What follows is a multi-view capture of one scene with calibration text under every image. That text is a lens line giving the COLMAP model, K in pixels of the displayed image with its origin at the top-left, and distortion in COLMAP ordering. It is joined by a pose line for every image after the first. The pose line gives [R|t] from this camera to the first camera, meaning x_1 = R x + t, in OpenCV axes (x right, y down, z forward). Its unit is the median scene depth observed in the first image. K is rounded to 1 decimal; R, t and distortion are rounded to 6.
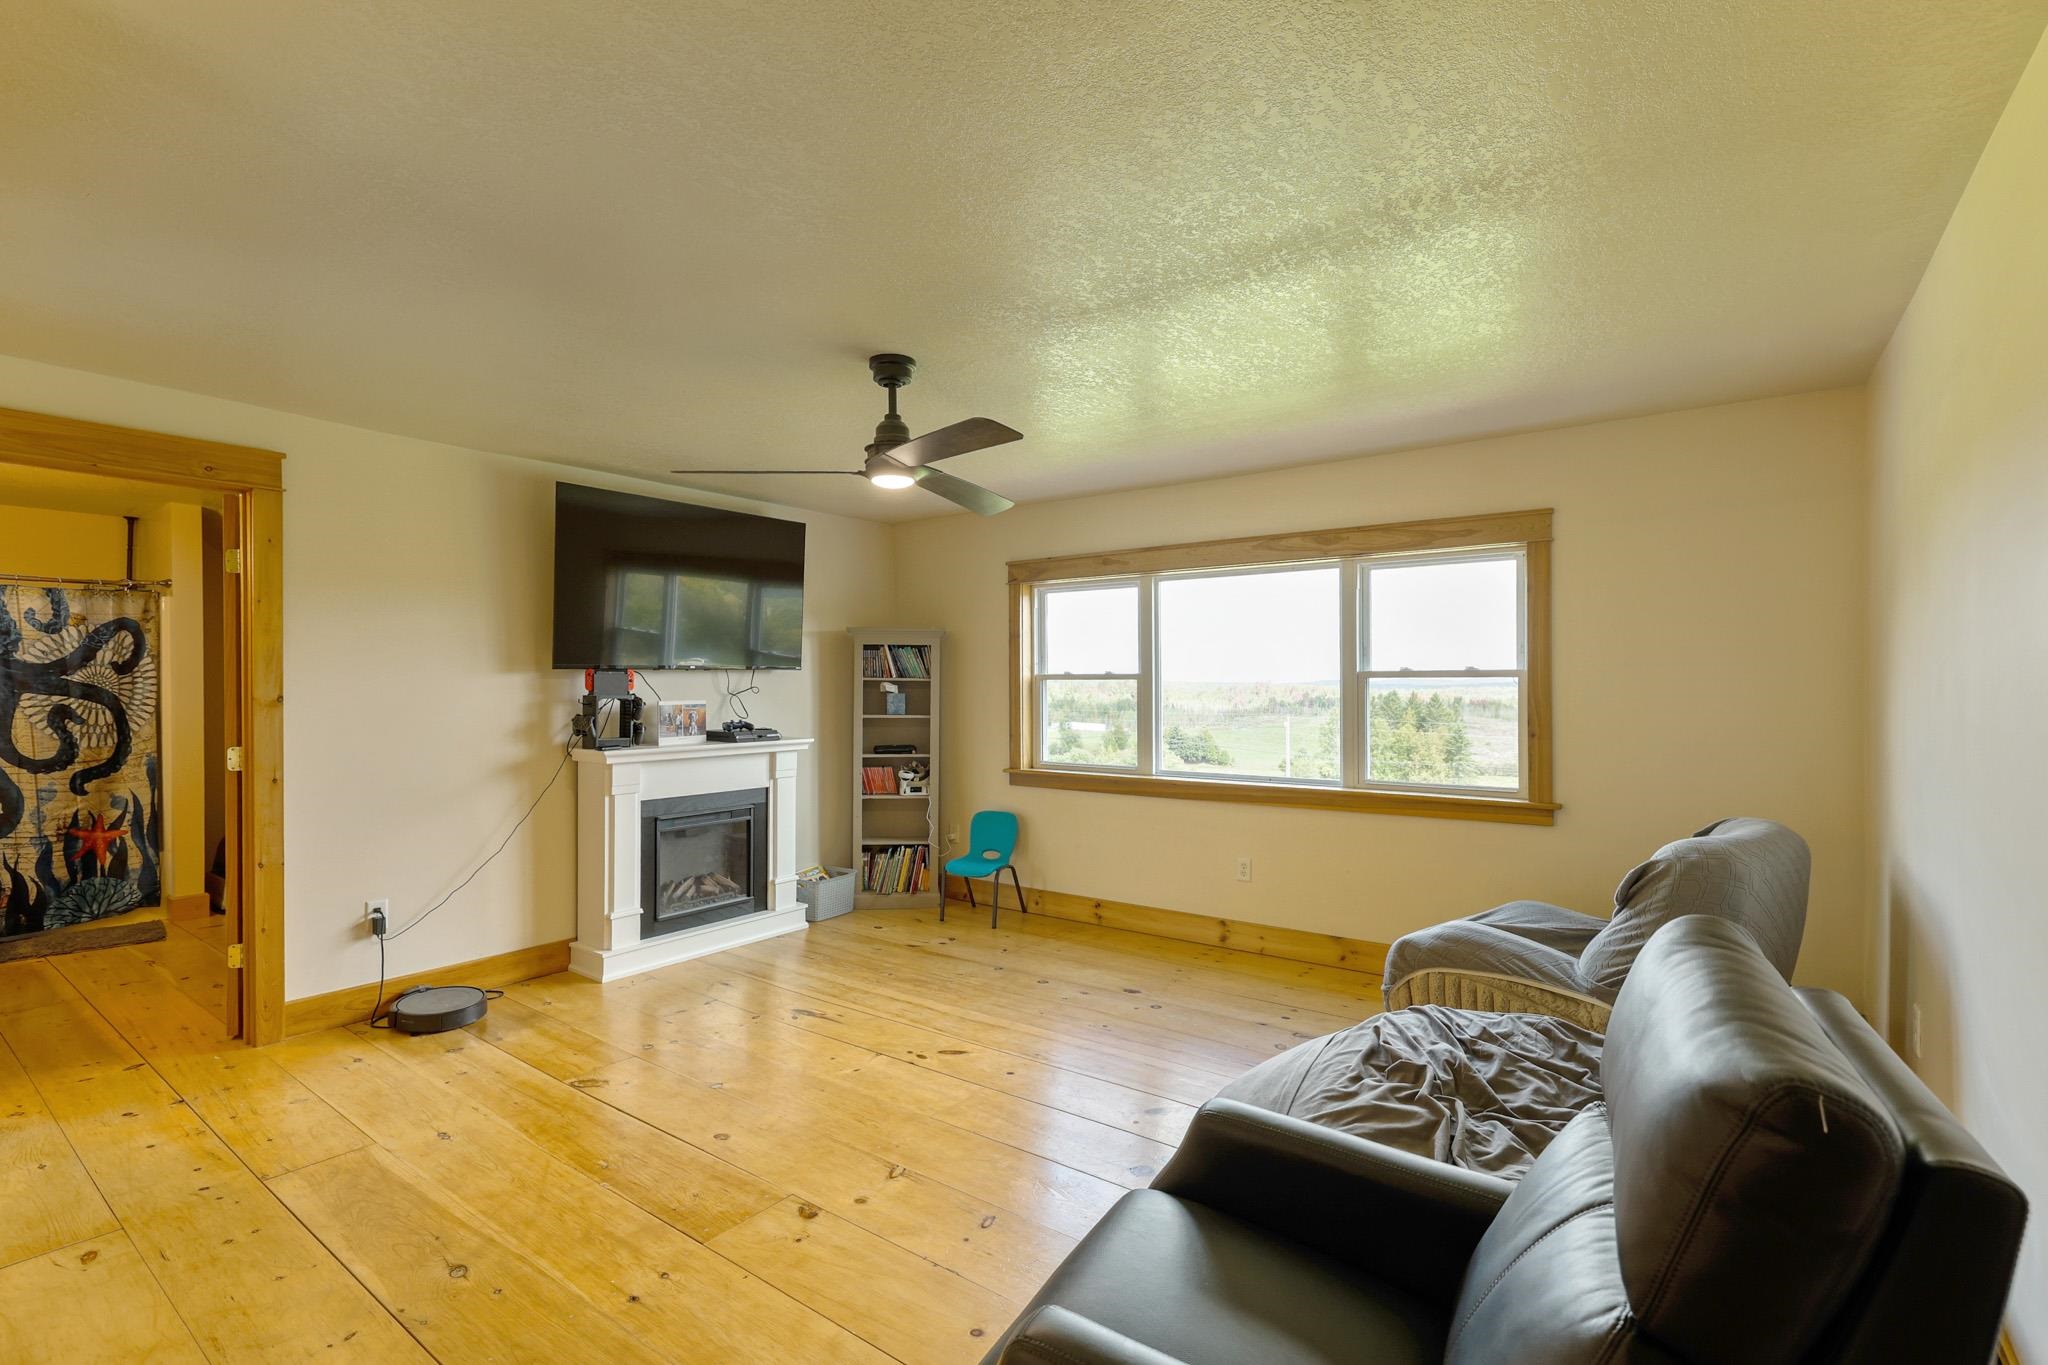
lens RADIAL K [[951.5, 0, 1018.4], [0, 951.5, 689.0], [0, 0, 1]] dist [0.008533, 0.001415]
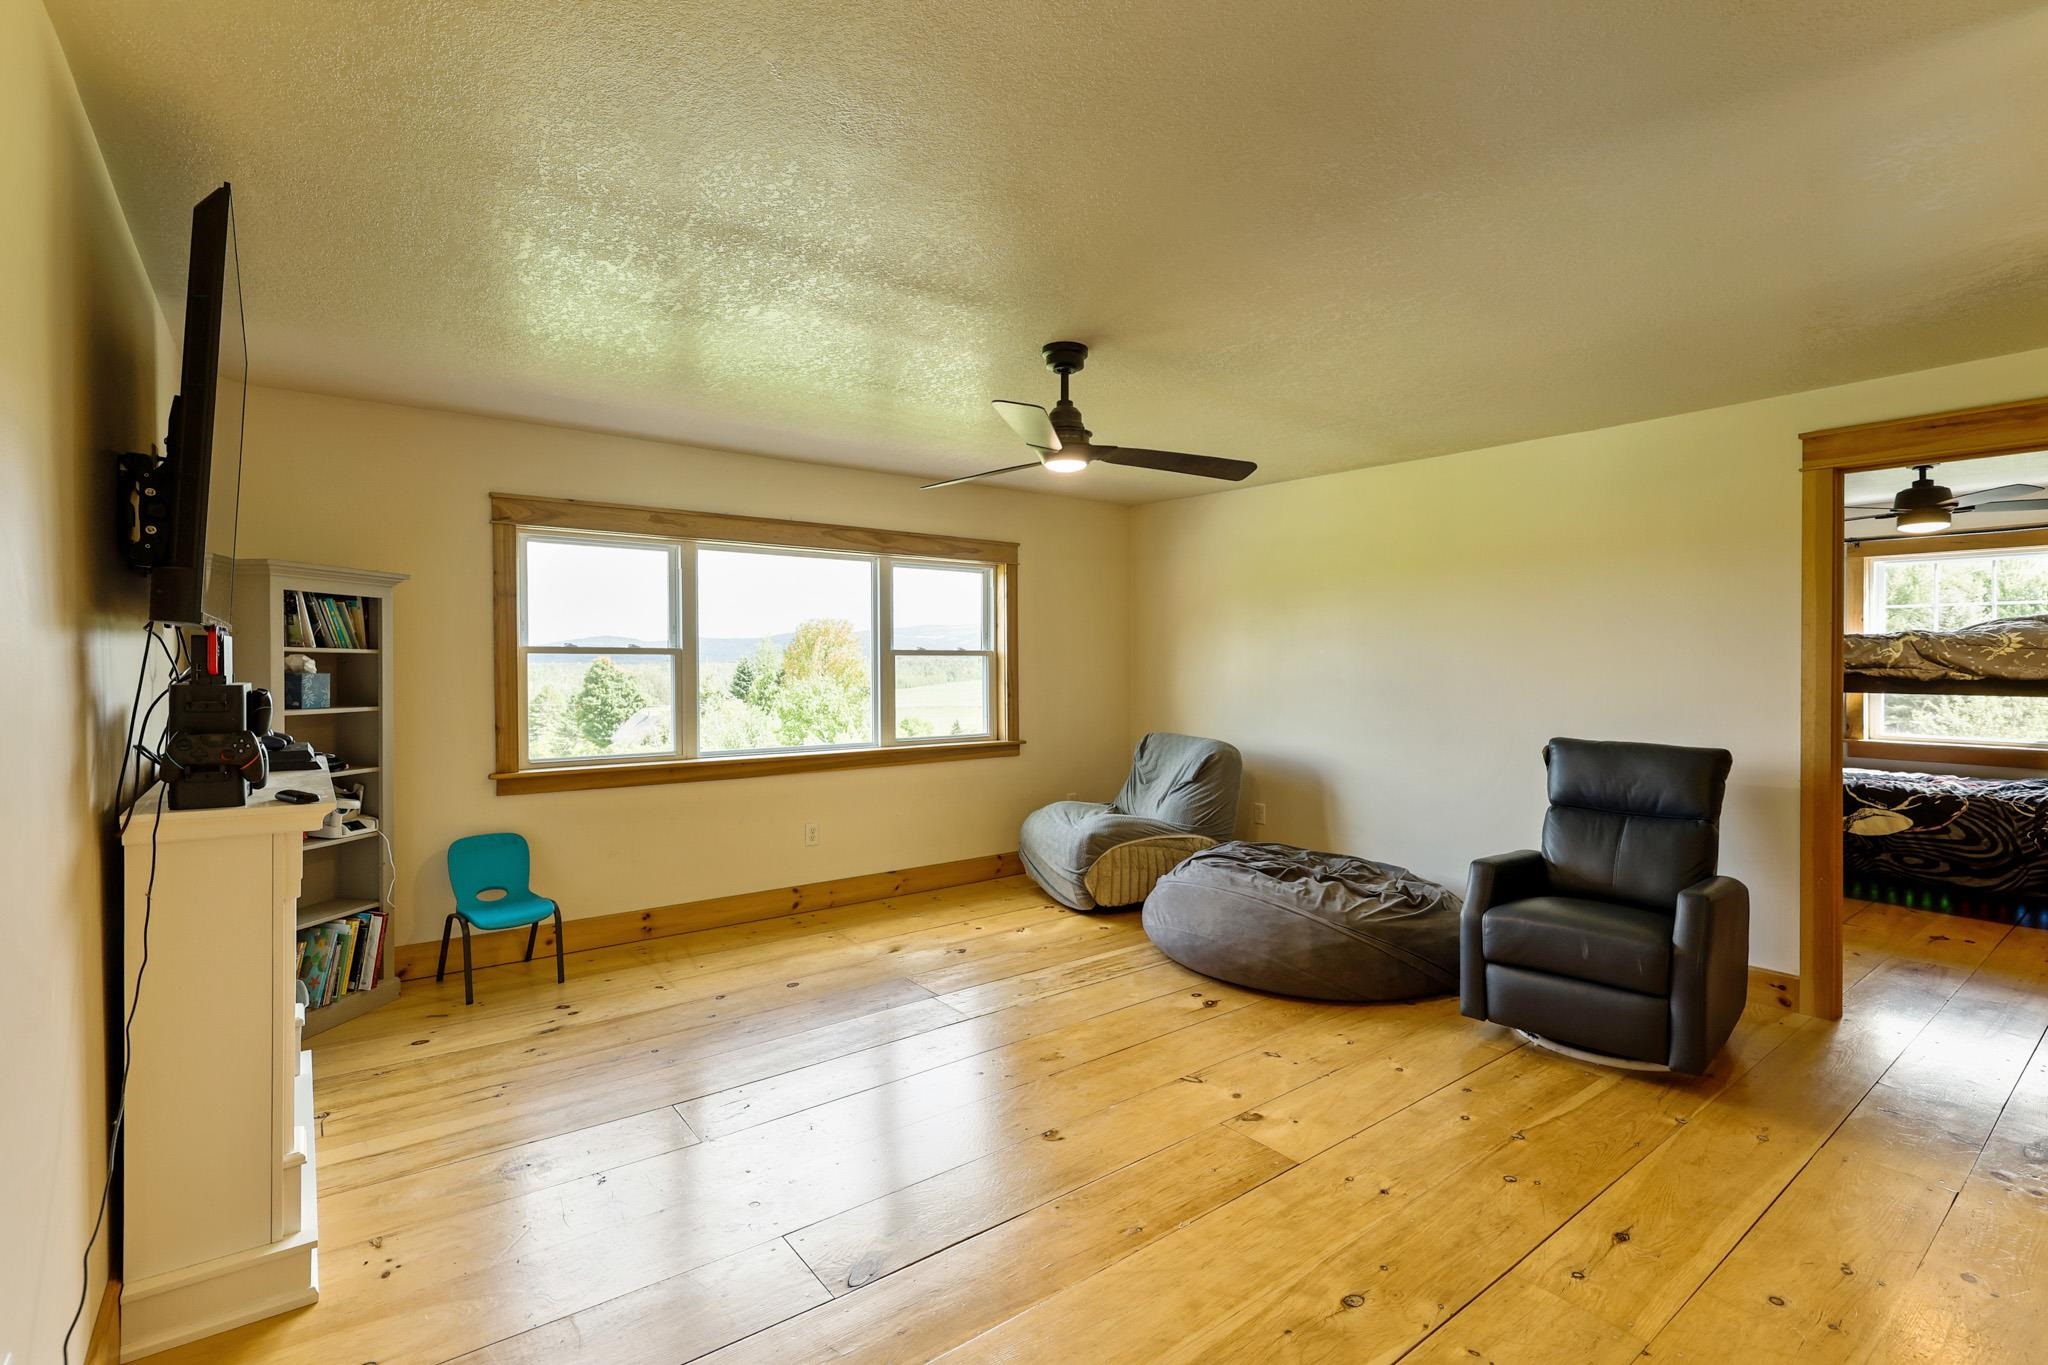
lens RADIAL K [[951.5, 0, 1008.2], [0, 951.5, 667.7], [0, 0, 1]] dist [0.008533, 0.001415]
pose [[0.270056, -0.005955, 0.962826, -0.678569], [0.001416, 0.999982, 0.005788, -0.002195], [-0.962844, -0.000200, 0.270060, 0.468142]]
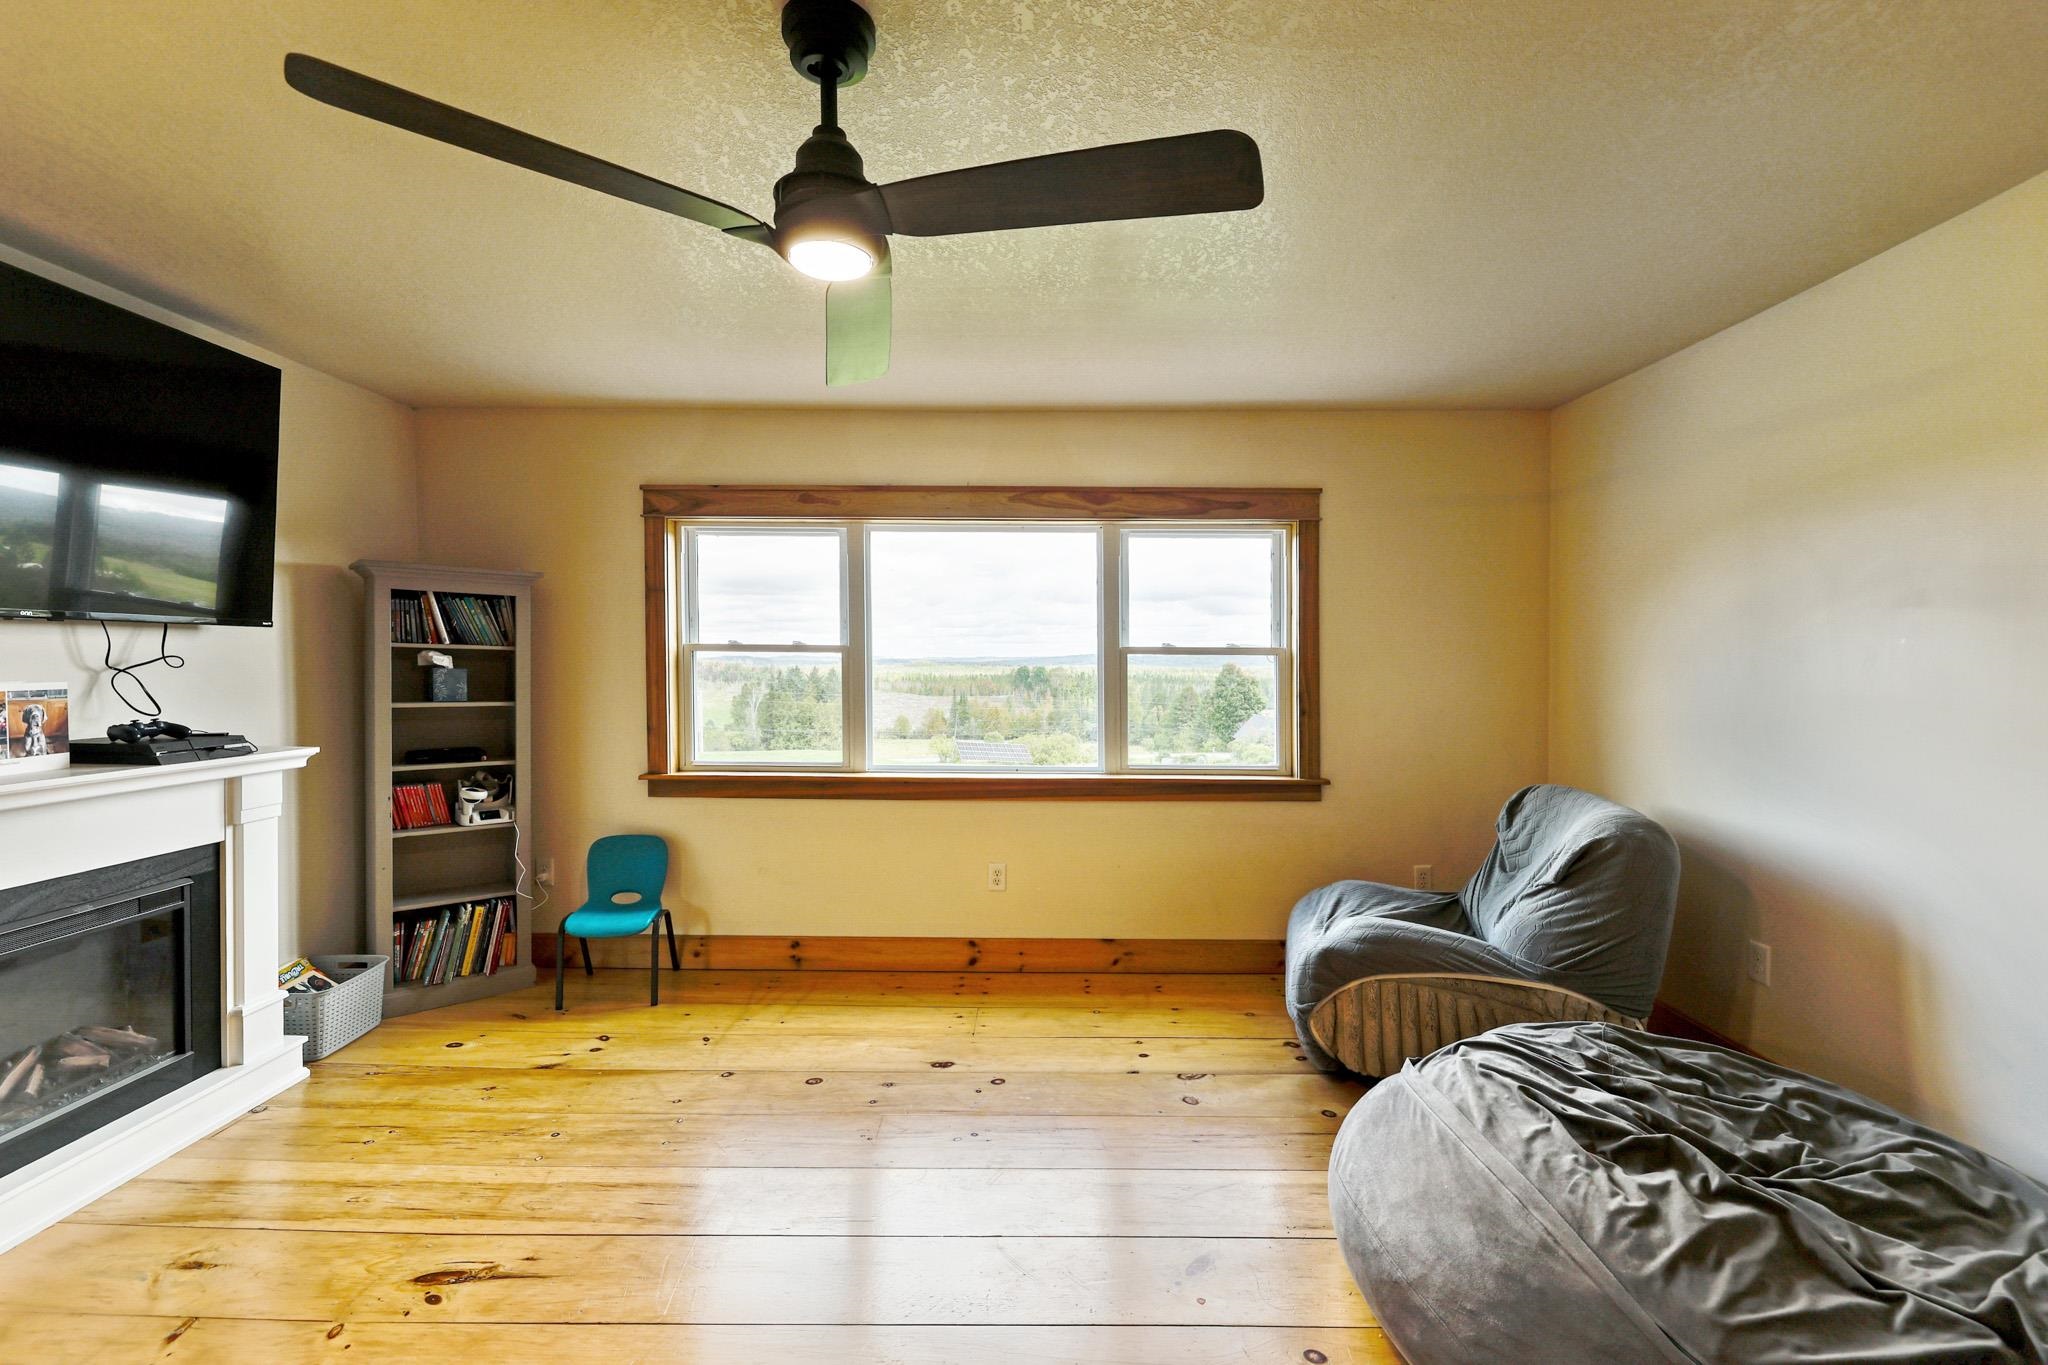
lens RADIAL K [[883.8, 0, 1022.1], [0, 883.8, 688.6], [0, 0, 1]] dist [0.003401, 0.000332]
pose [[0.800406, -0.010199, 0.599372, -0.202498], [-0.005829, 0.999676, 0.024795, 0.001177], [-0.599430, -0.023340, 0.800087, 0.332392]]
